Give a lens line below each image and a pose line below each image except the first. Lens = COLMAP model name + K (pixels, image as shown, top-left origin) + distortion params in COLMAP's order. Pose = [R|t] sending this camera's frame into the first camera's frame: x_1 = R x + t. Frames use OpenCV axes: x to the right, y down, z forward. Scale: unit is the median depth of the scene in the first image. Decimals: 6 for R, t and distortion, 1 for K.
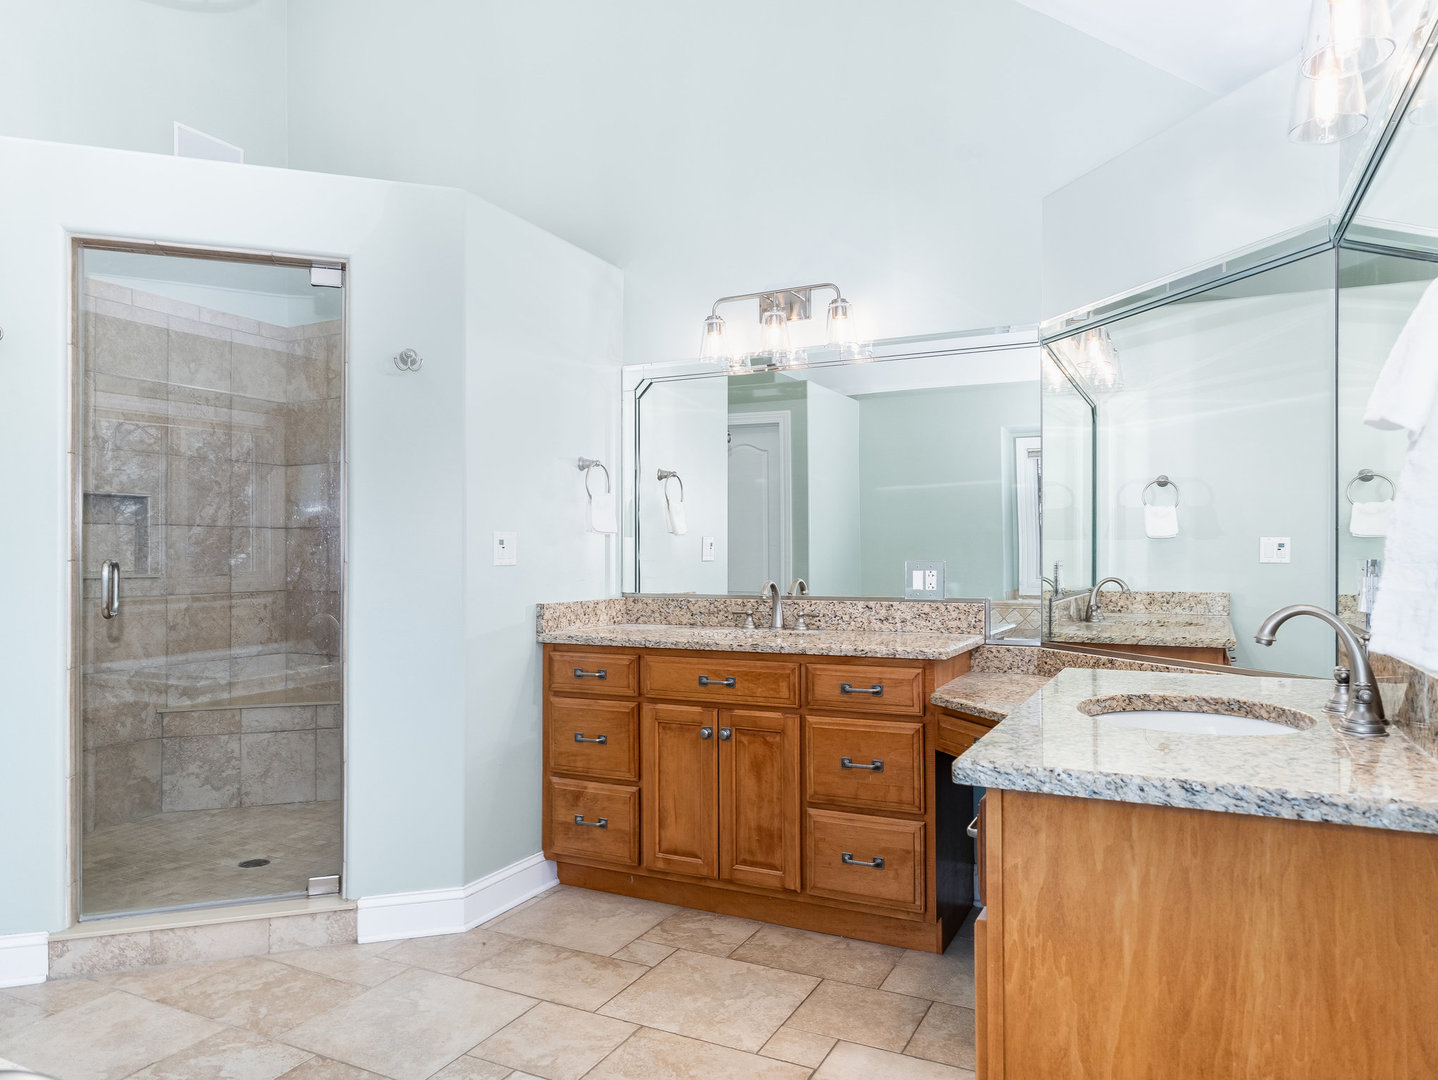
lens RADIAL K [[975.2, 0, 717.7], [0, 975.2, 539.9], [0, 0, 1]] dist [-0.003940, -0.002685]
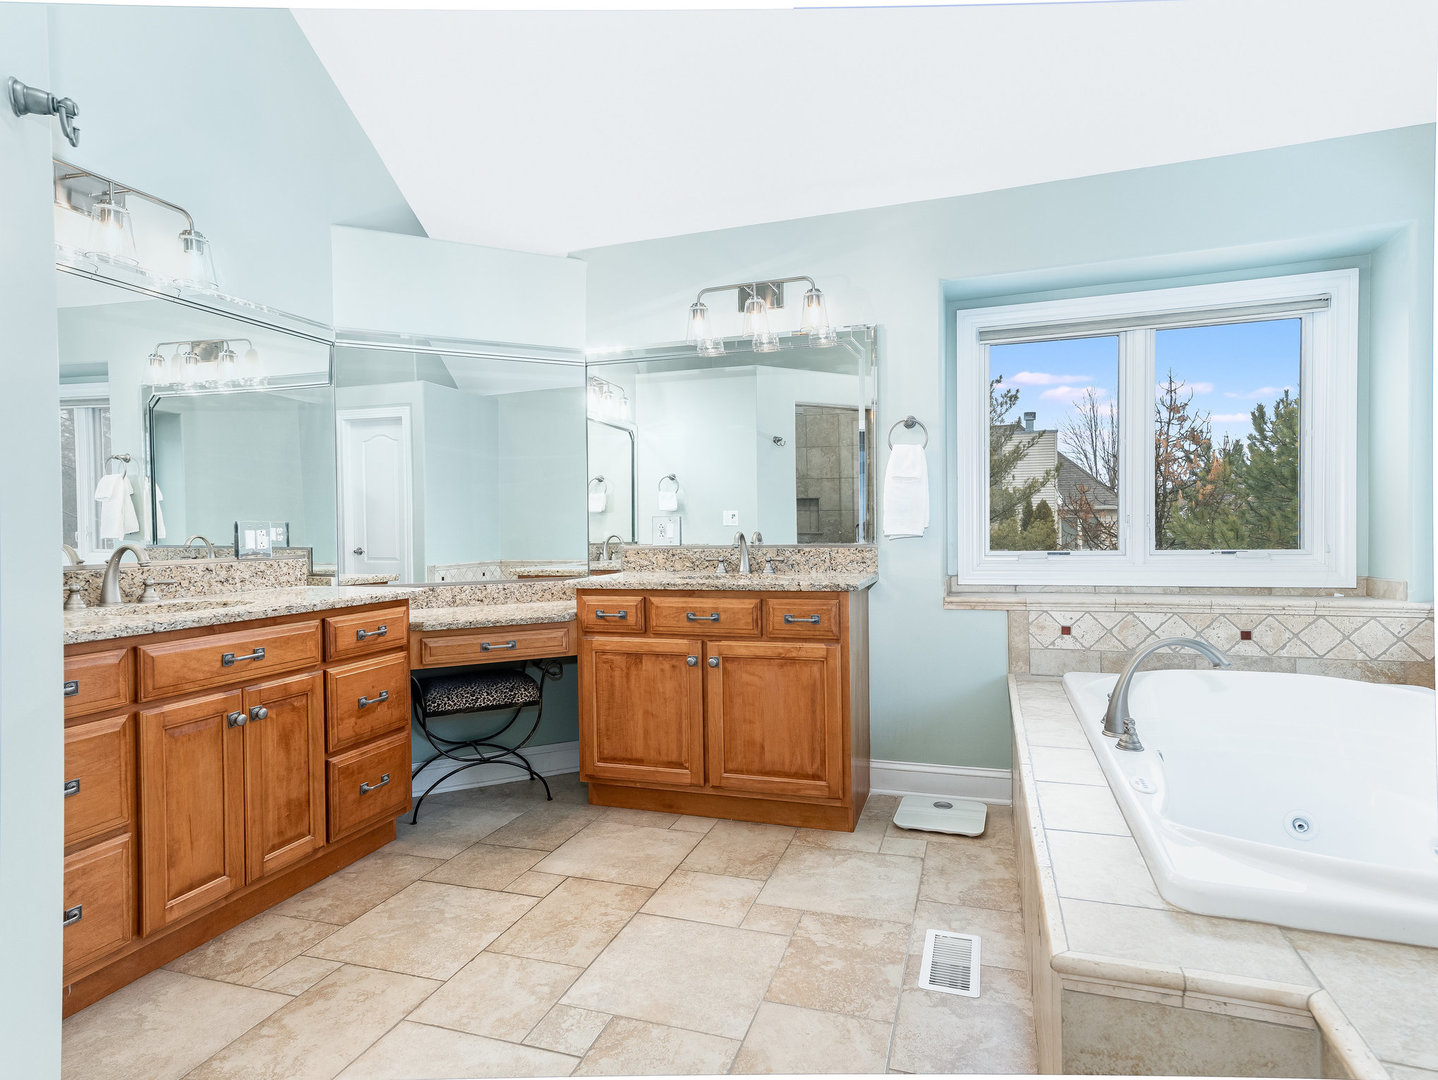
lens RADIAL K [[852.5, 0, 719.2], [0, 852.5, 539.6], [0, 0, 1]] dist [-0.008241, -0.001332]
pose [[-0.196385, -0.006885, 0.980503, -0.836109], [-0.000929, 0.999976, 0.006836, 0.037871], [-0.980526, 0.000432, -0.196387, 0.755875]]
